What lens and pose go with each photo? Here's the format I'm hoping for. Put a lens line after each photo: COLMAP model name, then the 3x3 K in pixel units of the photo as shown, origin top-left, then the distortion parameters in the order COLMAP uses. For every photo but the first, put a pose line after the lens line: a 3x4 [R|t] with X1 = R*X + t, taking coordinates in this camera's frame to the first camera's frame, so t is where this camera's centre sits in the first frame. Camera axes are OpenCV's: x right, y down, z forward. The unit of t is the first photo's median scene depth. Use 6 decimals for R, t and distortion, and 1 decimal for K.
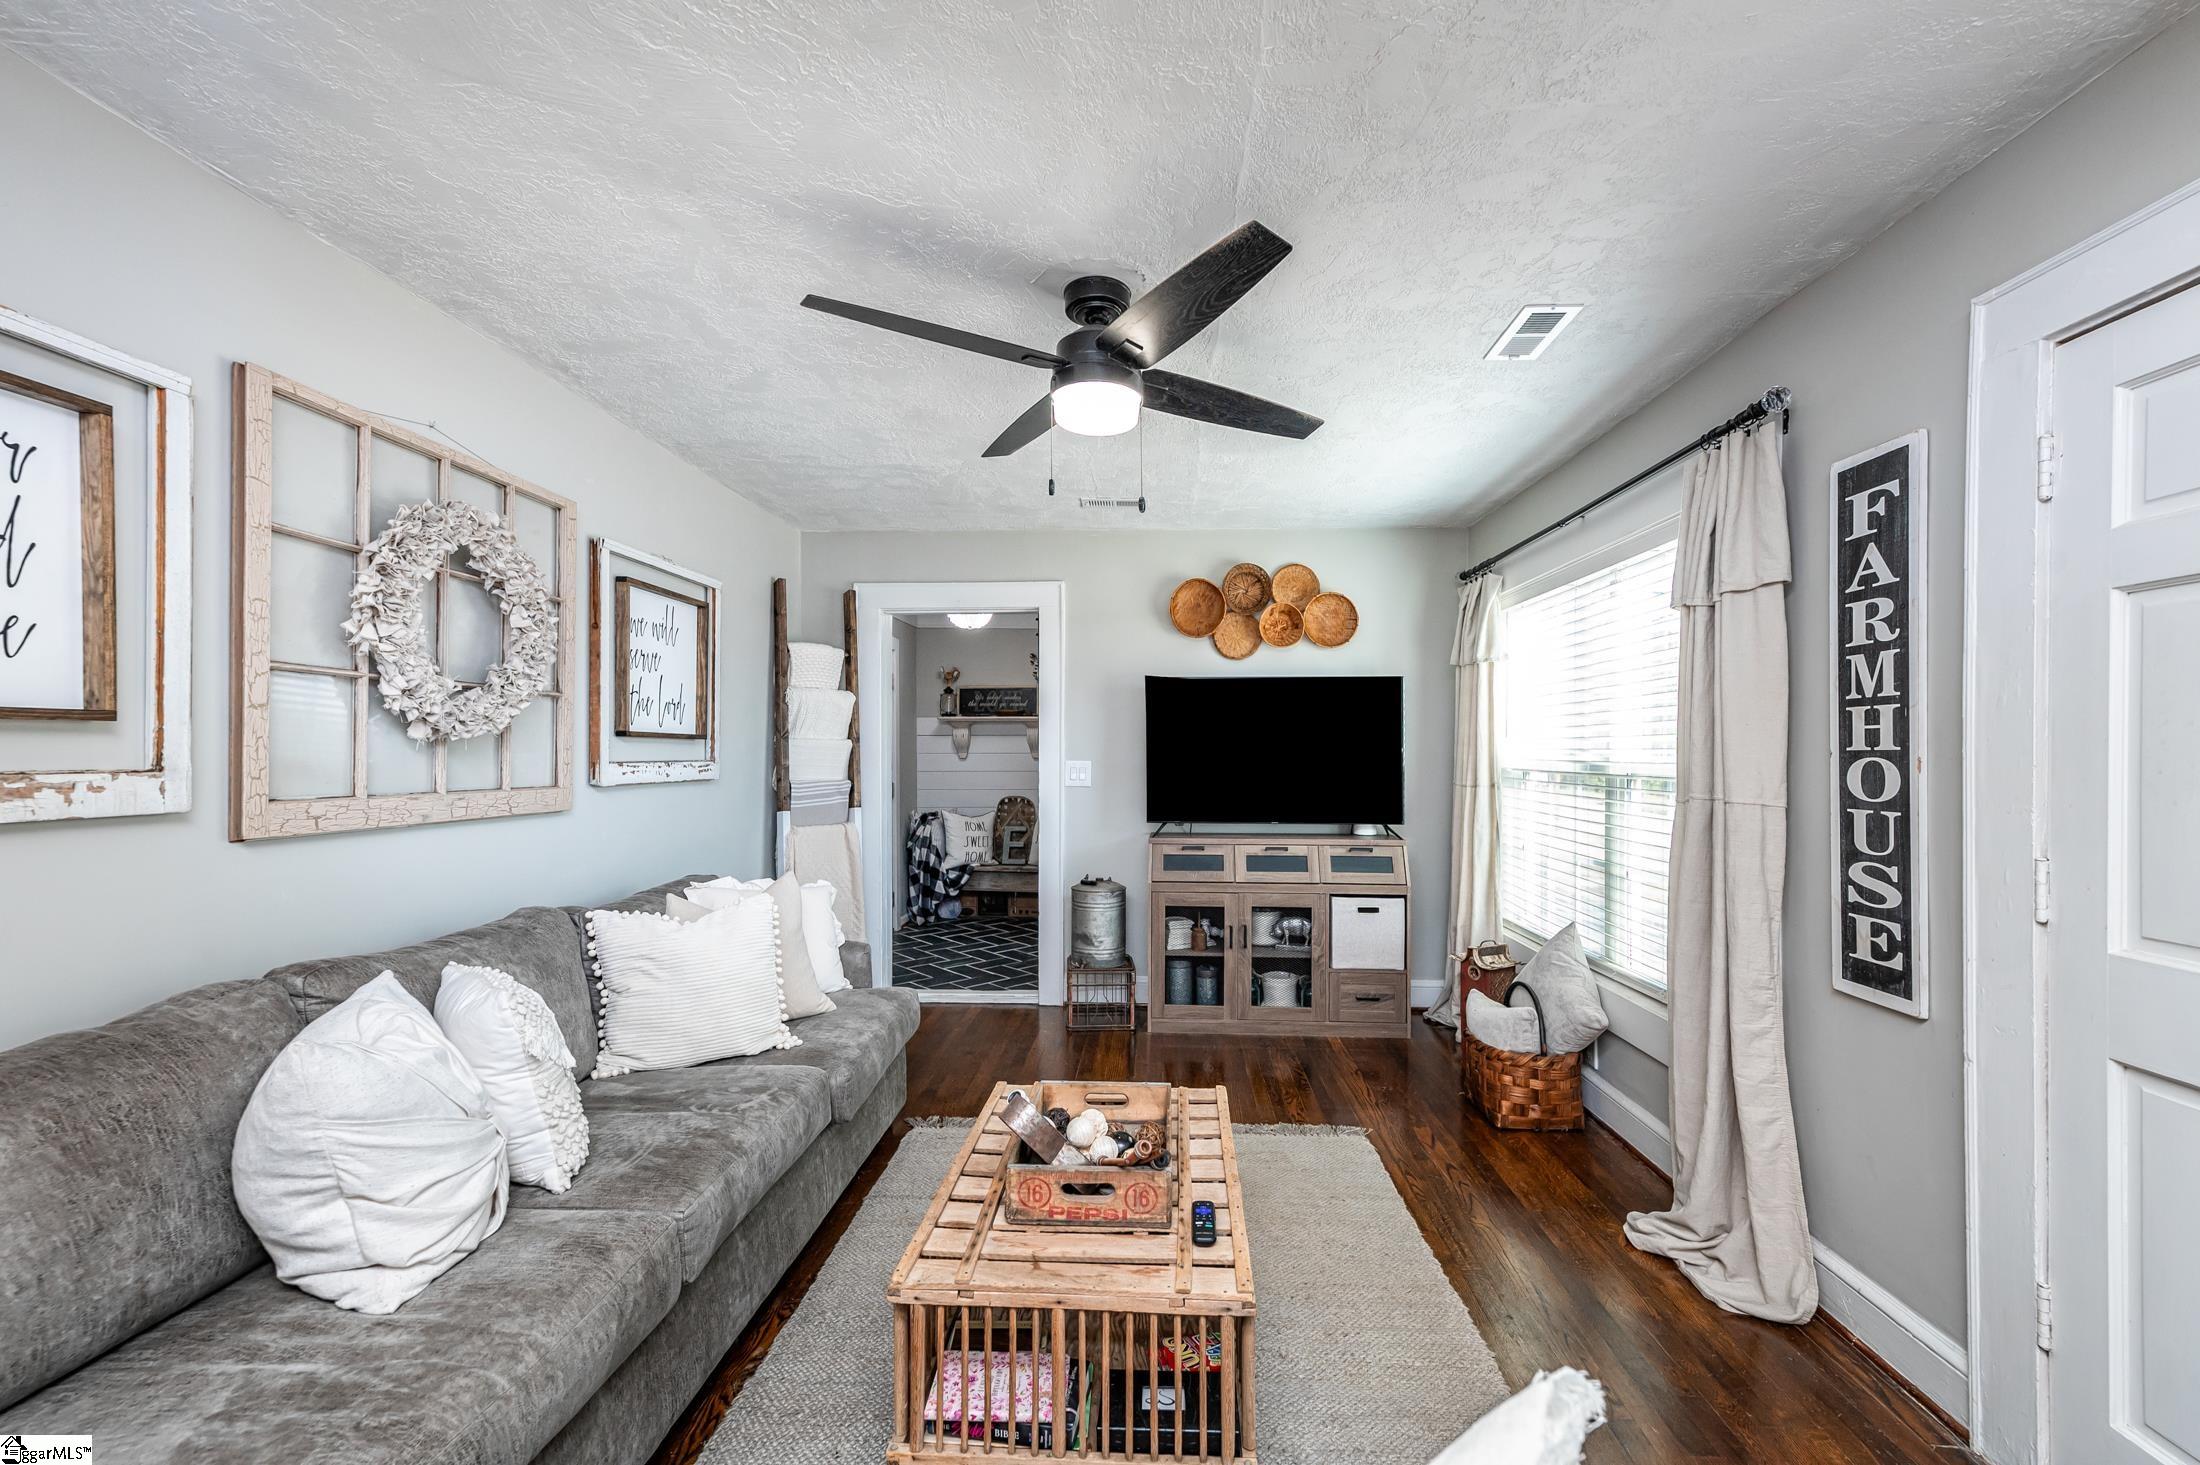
lens RADIAL K [[924.0, 0, 1106.1], [0, 924.0, 743.7], [0, 0, 1]] dist [0.001760, 0.000118]
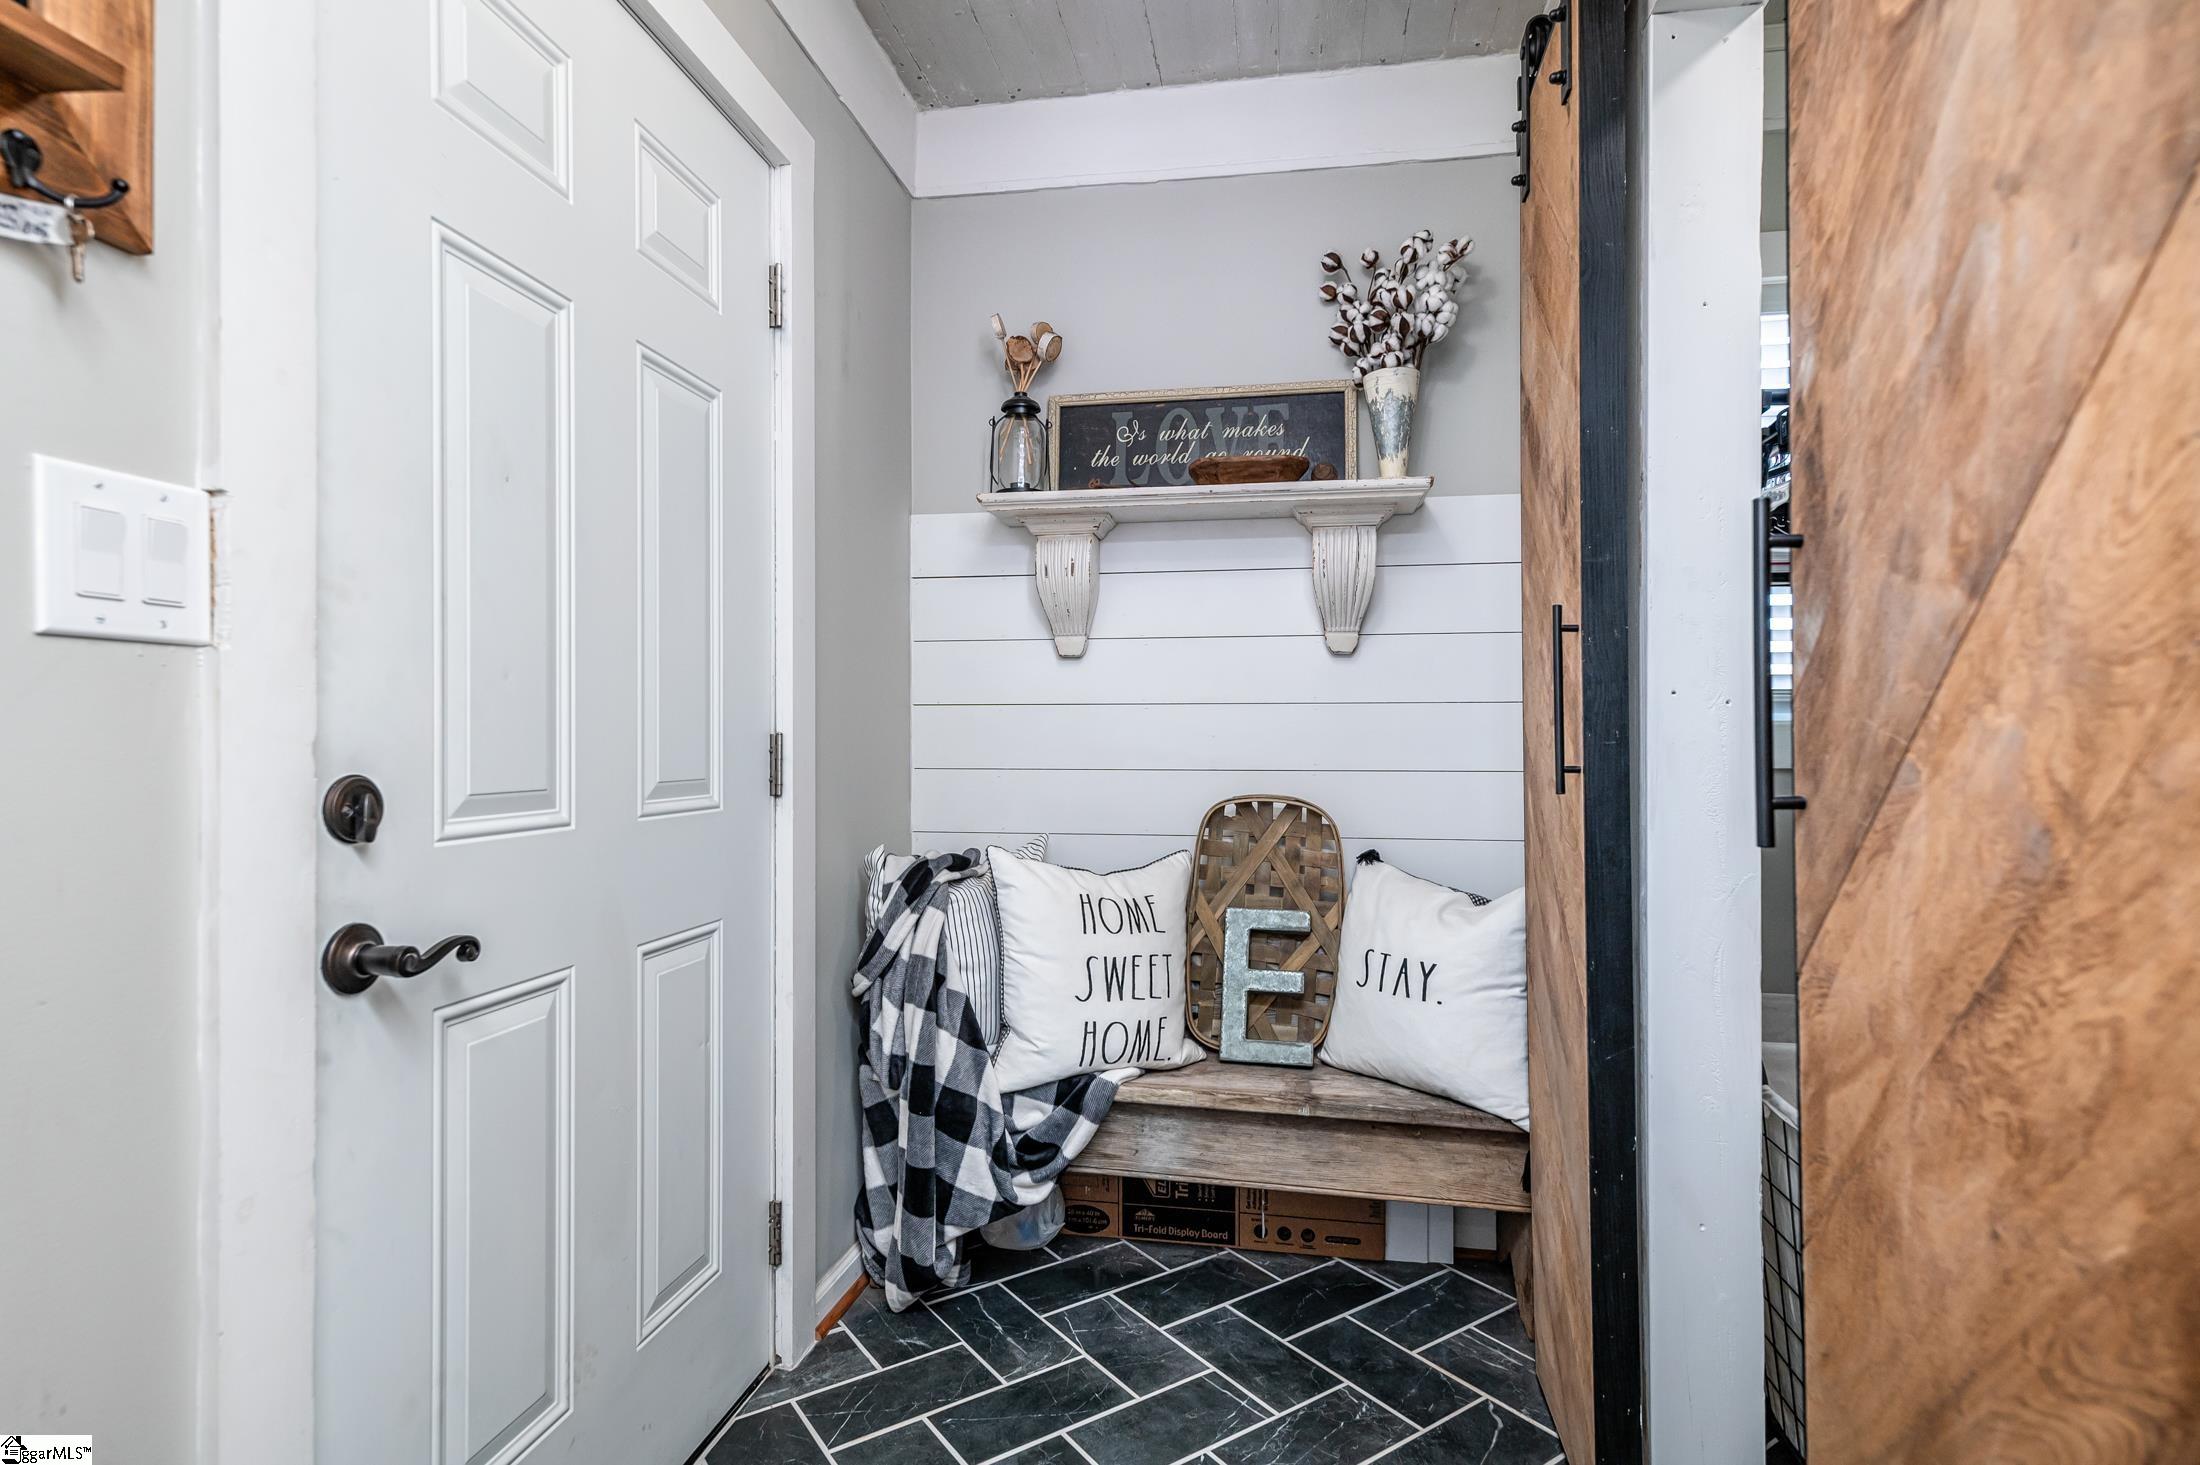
lens RADIAL K [[1129.1, 0, 1095.8], [0, 1129.1, 729.5], [0, 0, 1]] dist [-0.000069, -0.000001]
pose [[0.991361, 0.001391, -0.131153, -0.108821], [-0.001343, 0.999999, 0.000453, 0.039428], [0.131154, -0.000273, 0.991362, 0.700830]]
